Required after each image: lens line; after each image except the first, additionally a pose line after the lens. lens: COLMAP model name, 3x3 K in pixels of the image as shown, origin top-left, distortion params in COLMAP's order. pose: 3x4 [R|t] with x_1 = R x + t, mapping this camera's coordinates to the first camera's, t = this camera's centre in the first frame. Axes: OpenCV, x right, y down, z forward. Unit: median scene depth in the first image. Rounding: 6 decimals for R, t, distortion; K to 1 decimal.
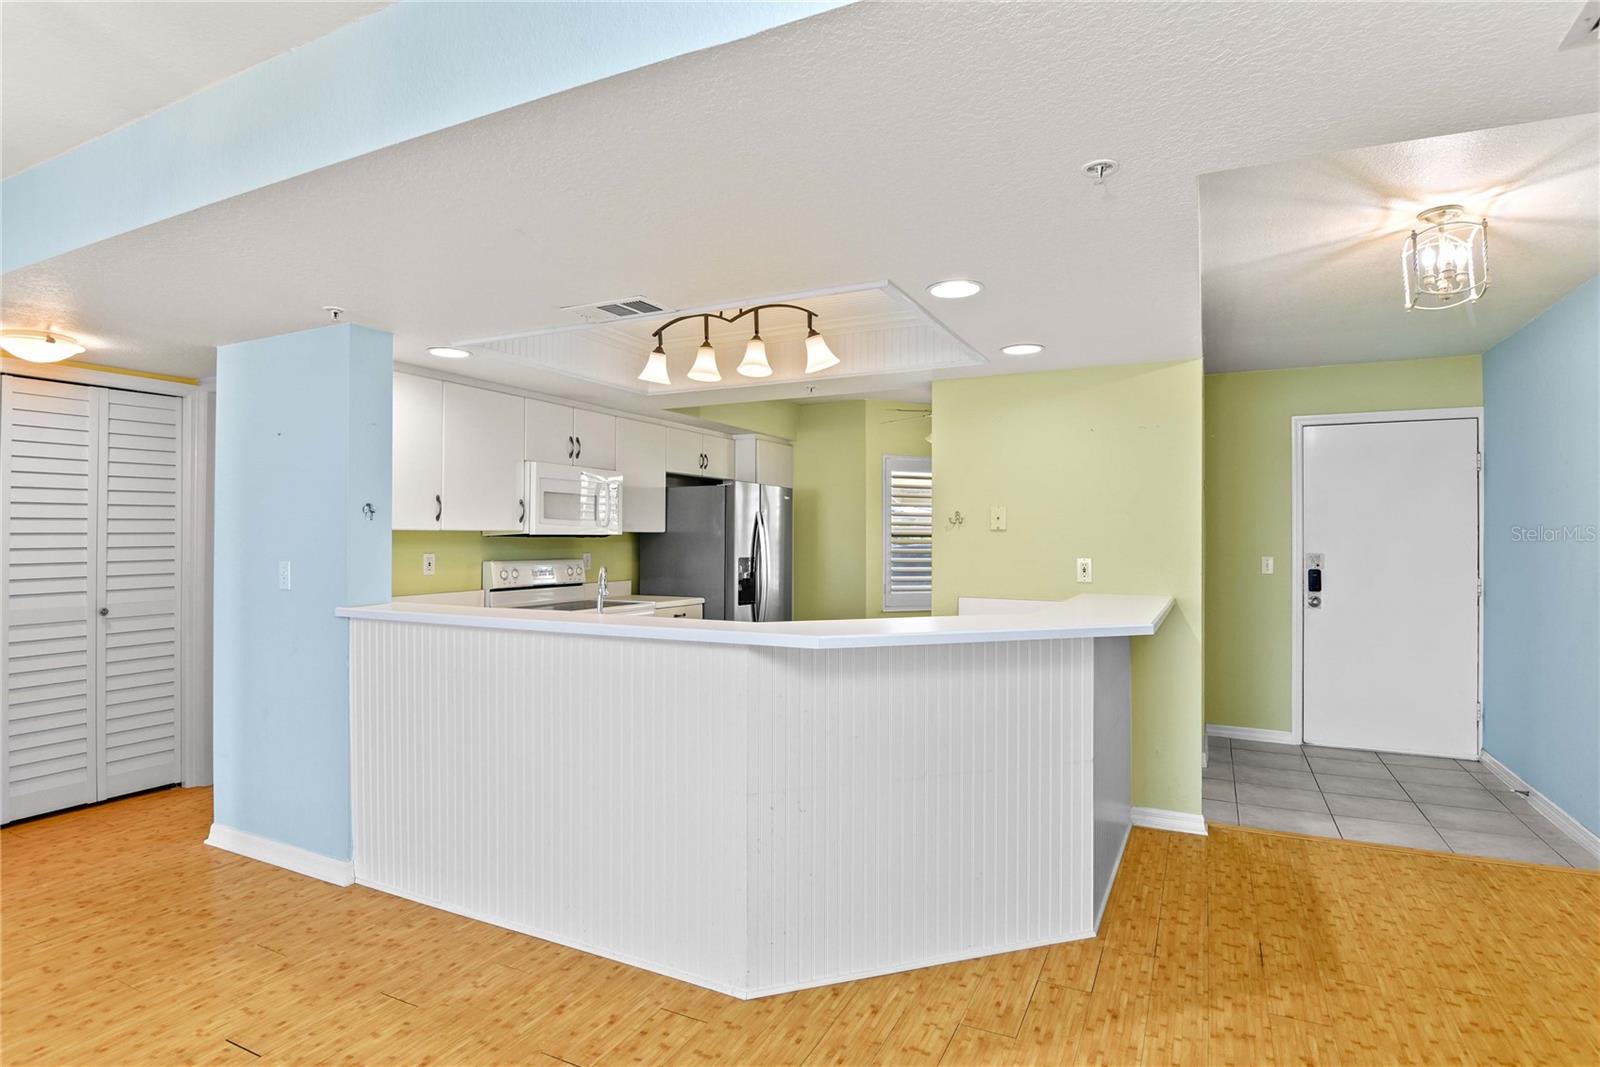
lens RADIAL K [[819.0, 0, 806.1], [0, 819.0, 526.6], [0, 0, 1]] dist [0.017817, -0.014963]
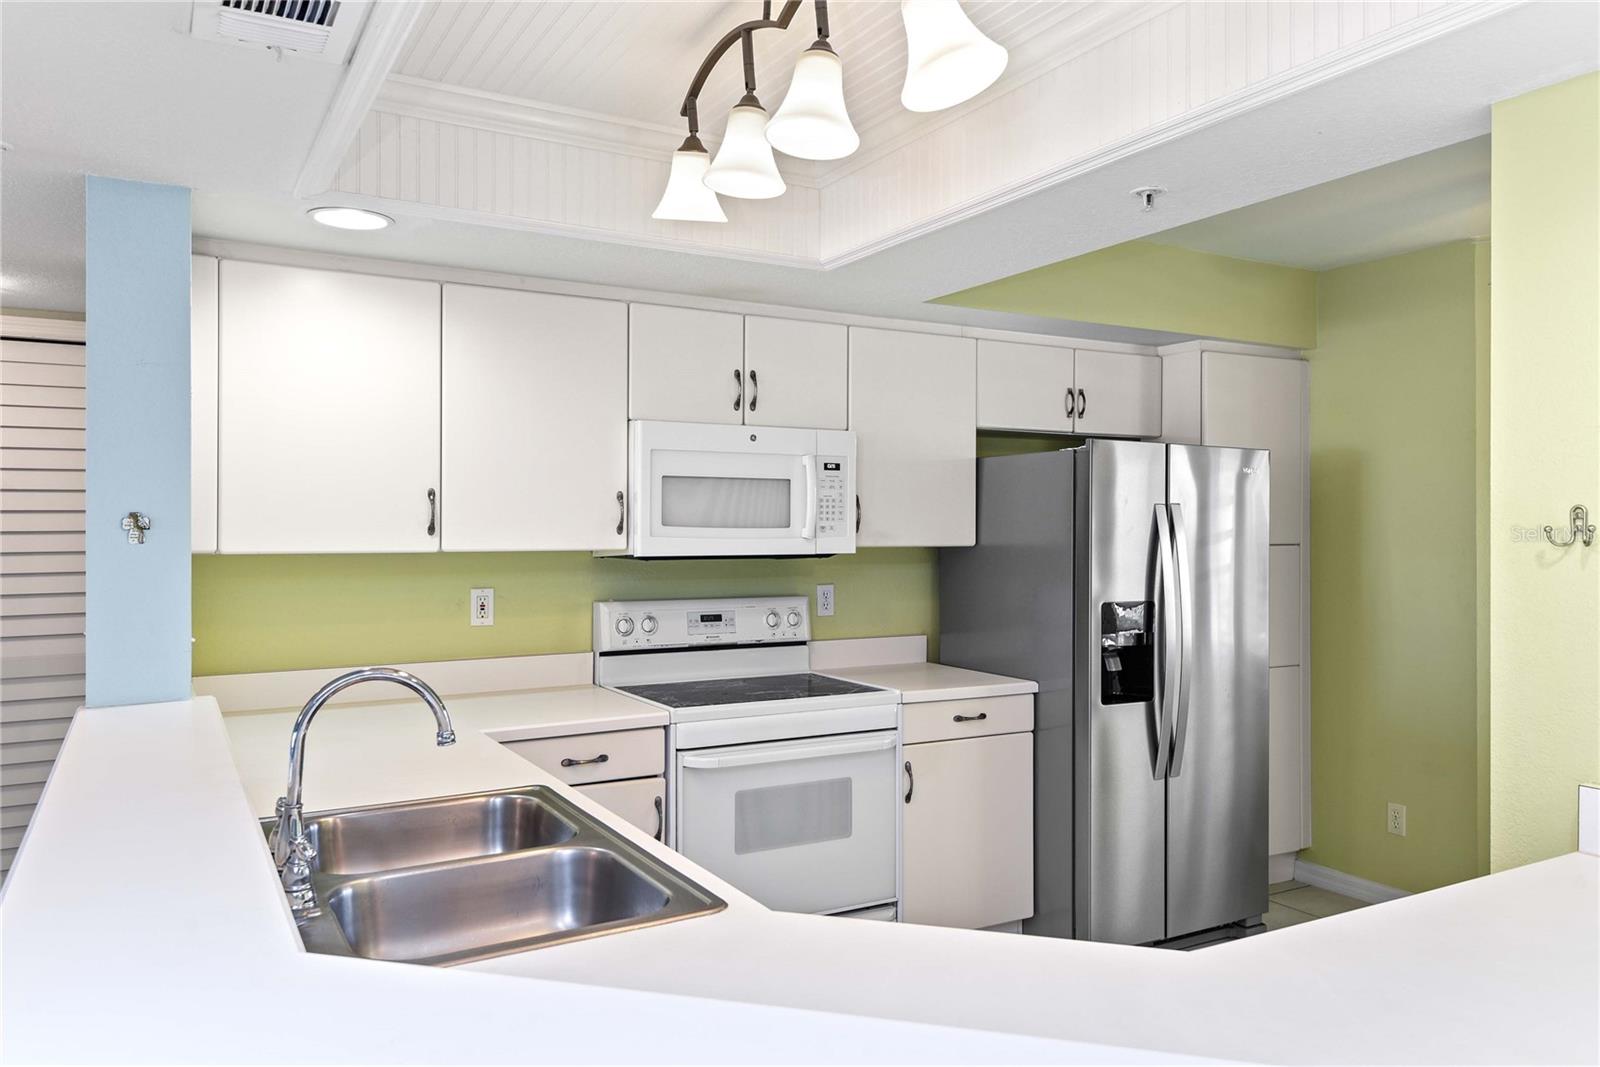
lens RADIAL K [[1126.3, 0, 808.2], [0, 1126.3, 519.4], [0, 0, 1]] dist [0.002311, -0.002036]
pose [[0.829416, -0.005057, -0.558609, 0.156556], [0.008295, 0.999960, 0.003264, -0.014928], [0.558571, -0.007341, 0.829424, 0.419680]]
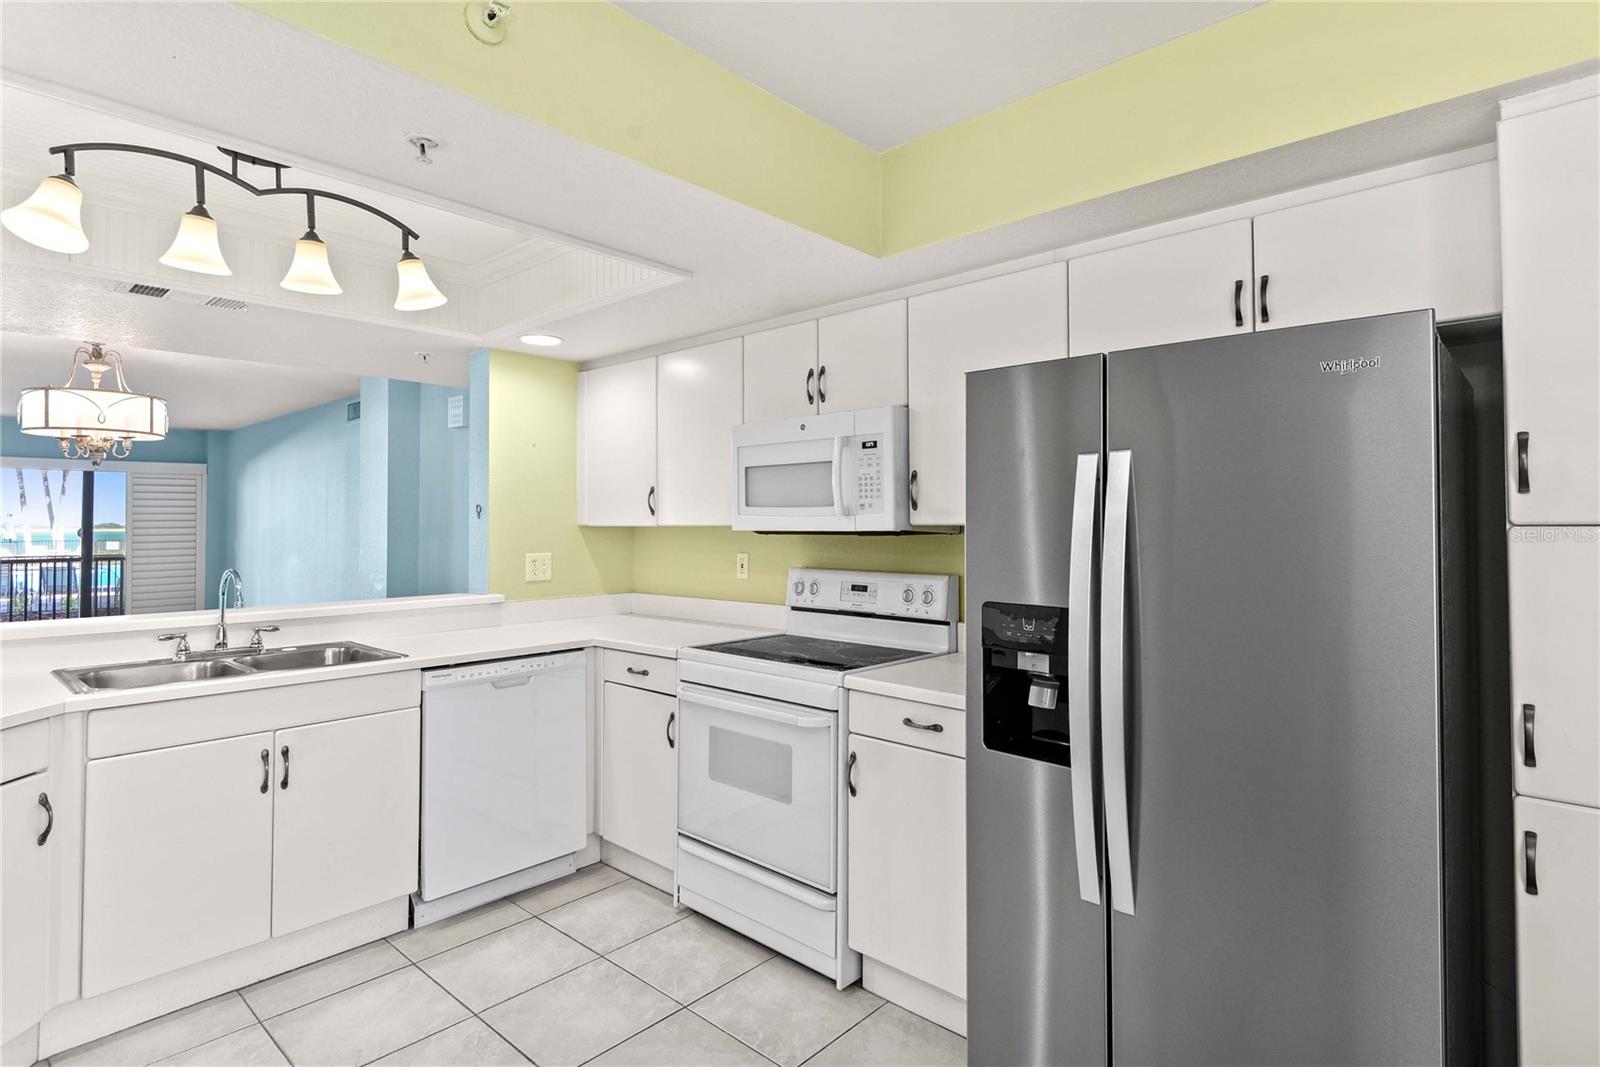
lens RADIAL K [[819.0, 0, 810.4], [0, 819.0, 512.4], [0, 0, 1]] dist [0.017817, -0.014963]
pose [[-0.268364, -0.016461, -0.963177, 0.289605], [0.014793, 0.999666, -0.021207, 0.008797], [0.963204, -0.019940, -0.268031, 1.153433]]
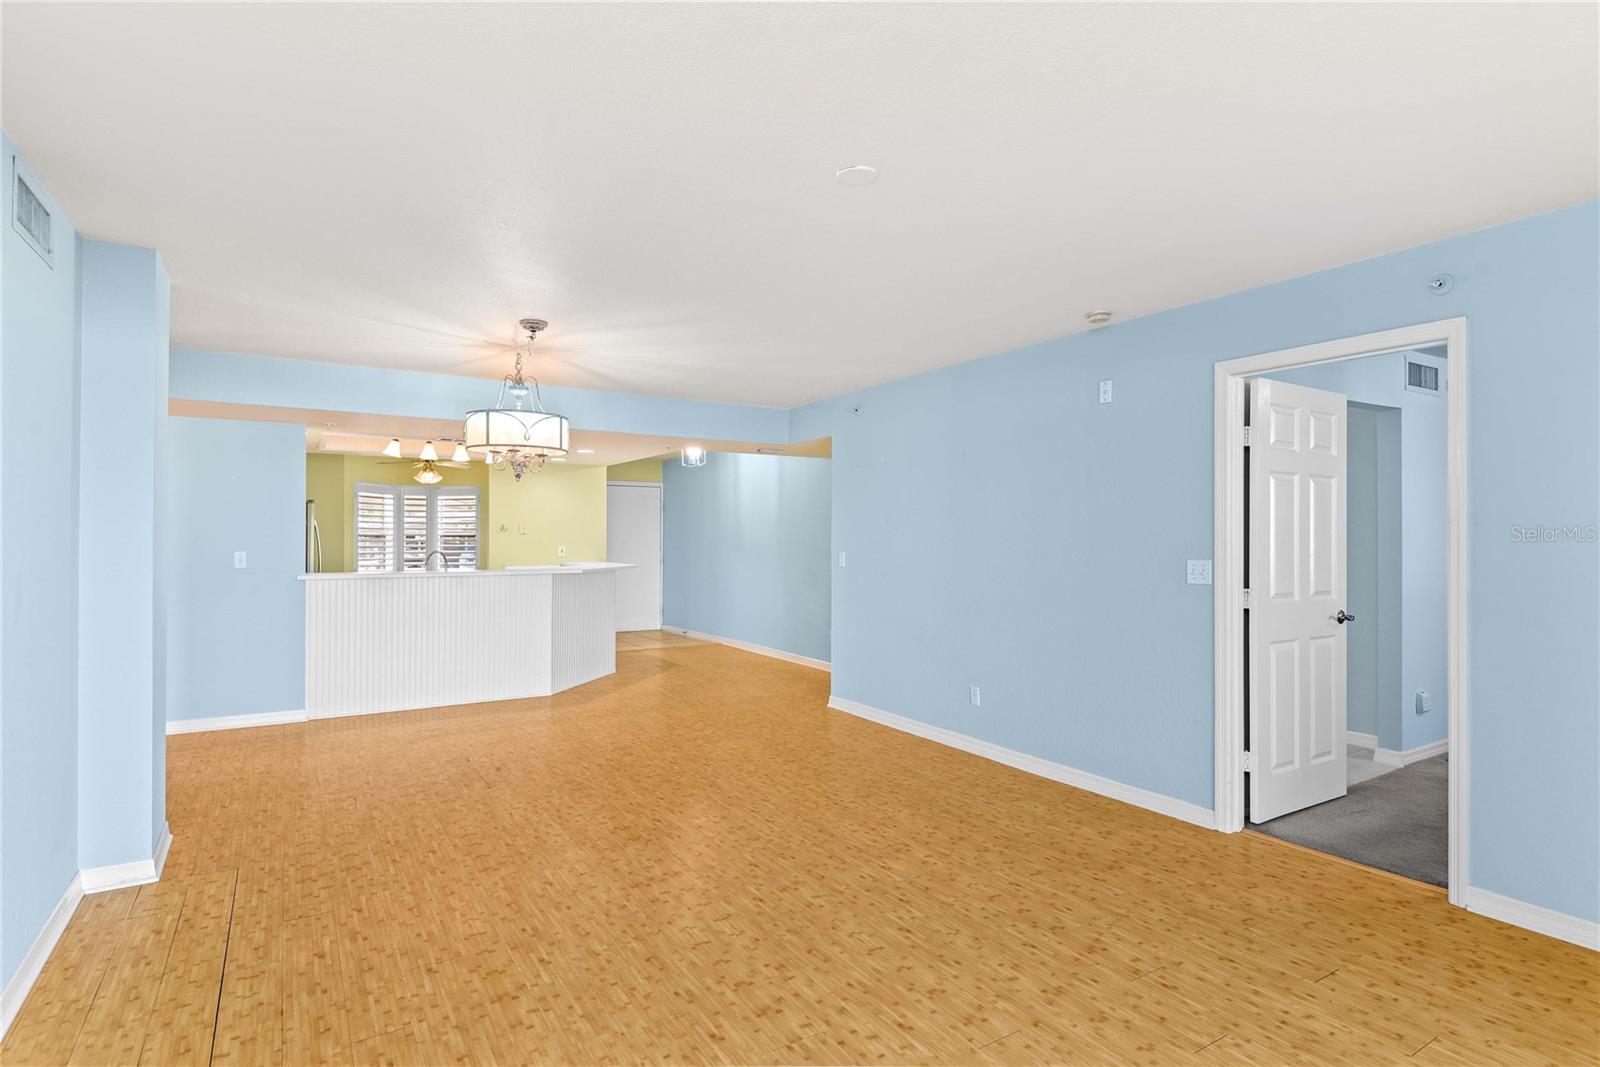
lens RADIAL K [[819.0, 0, 797.0], [0, 819.0, 530.0], [0, 0, 1]] dist [0.017817, -0.014963]
pose [[0.532321, 0.004880, 0.846528, -1.009845], [-0.010217, 0.999948, 0.000660, -0.011634], [-0.846481, -0.009000, 0.532343, -0.626382]]
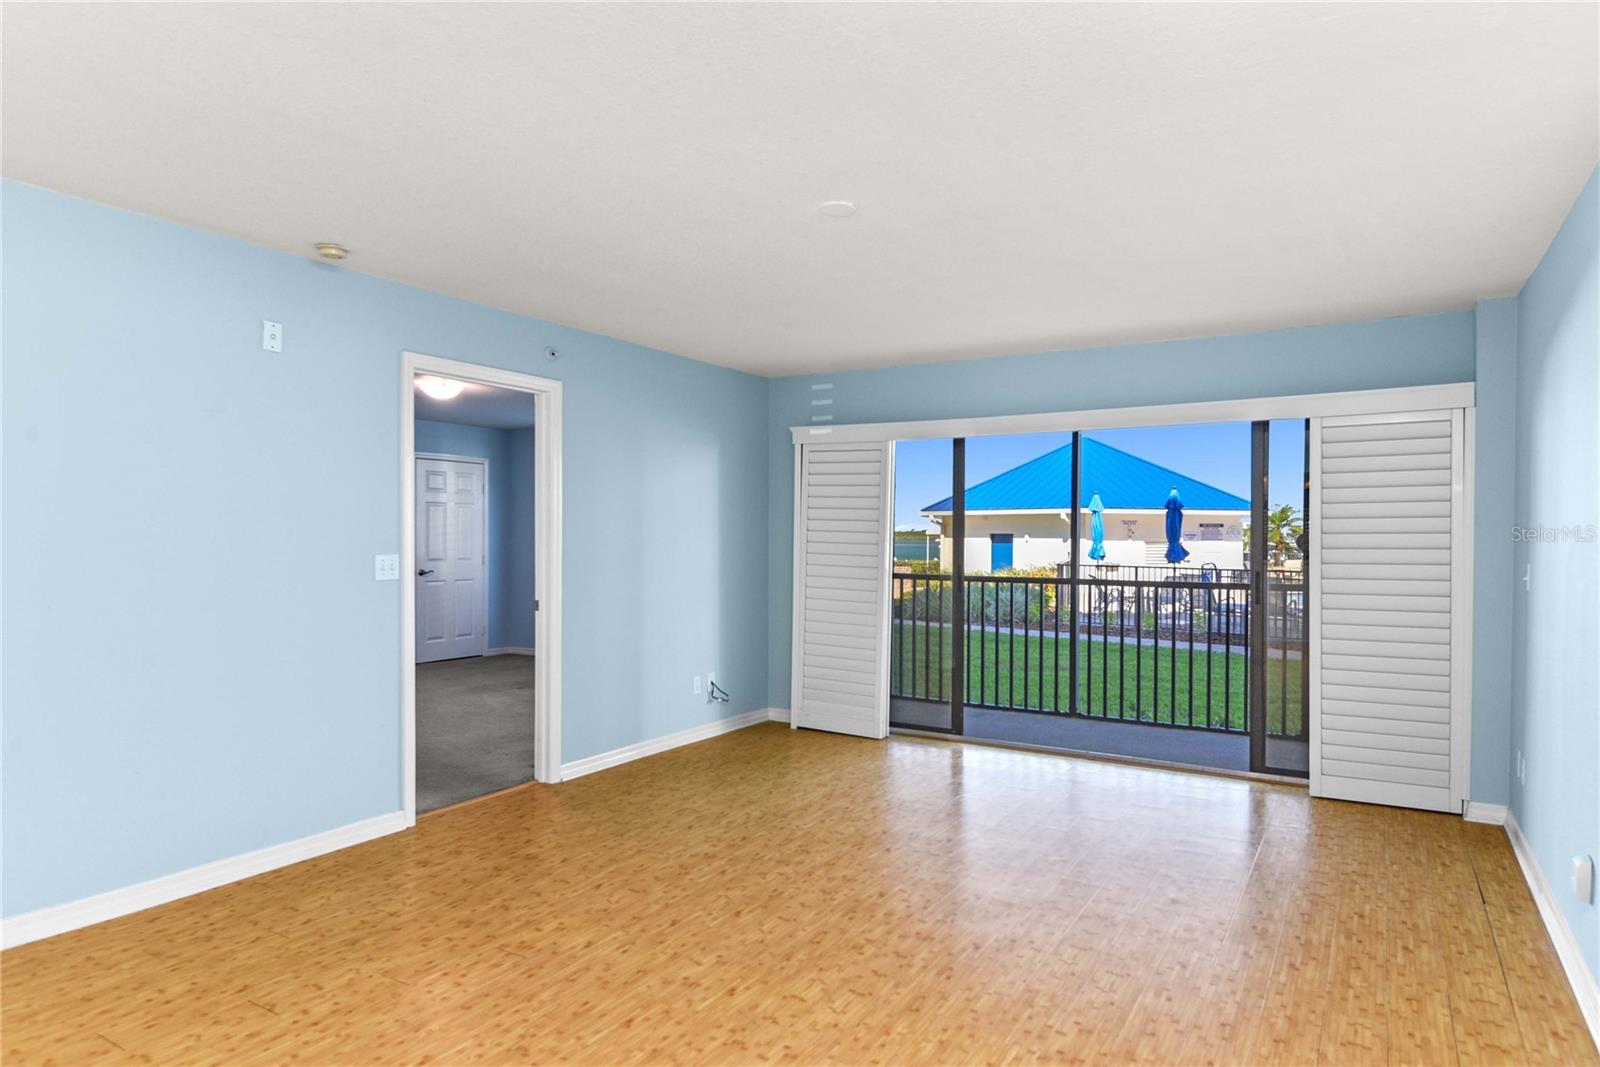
lens RADIAL K [[953.8, 0, 811.1], [0, 953.8, 540.3], [0, 0, 1]] dist [0.012151, -0.015568]
pose [[-0.997018, -0.008667, 0.076676, -0.588679], [-0.009211, 0.999935, -0.006747, 0.003229], [-0.076613, -0.007433, -0.997033, 0.287491]]
